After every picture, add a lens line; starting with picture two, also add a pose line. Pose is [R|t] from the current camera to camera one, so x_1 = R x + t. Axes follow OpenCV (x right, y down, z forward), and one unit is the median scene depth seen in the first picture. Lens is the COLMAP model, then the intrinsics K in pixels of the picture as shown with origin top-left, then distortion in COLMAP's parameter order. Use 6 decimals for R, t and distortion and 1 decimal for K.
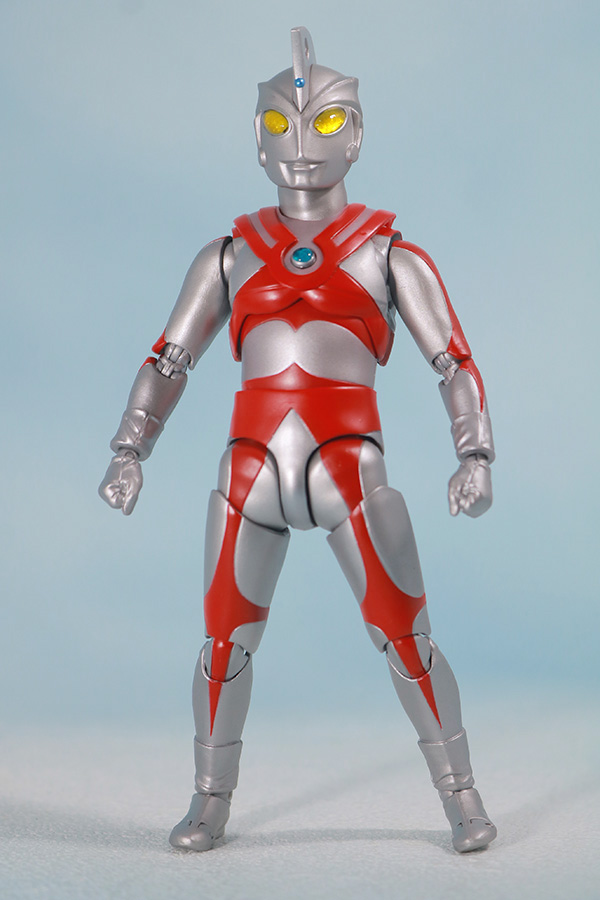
lens RADIAL K [[2264.9, 0, 300.0], [0, 2264.9, 450.0], [0, 0, 1]] dist [0.023592, 0.134469]
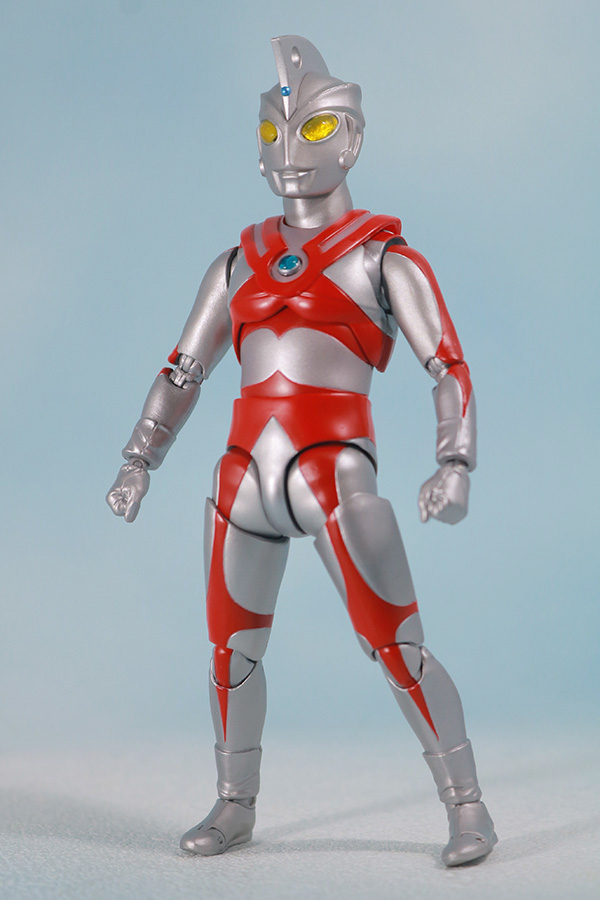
lens RADIAL K [[2264.9, 0, 300.0], [0, 2264.9, 450.0], [0, 0, 1]] dist [0.023592, 0.134469]
pose [[0.964511, -0.008657, -0.263902, 0.267351], [0.005559, 0.999907, -0.012485, 0.009269], [0.263986, 0.010575, 0.964469, 0.035502]]
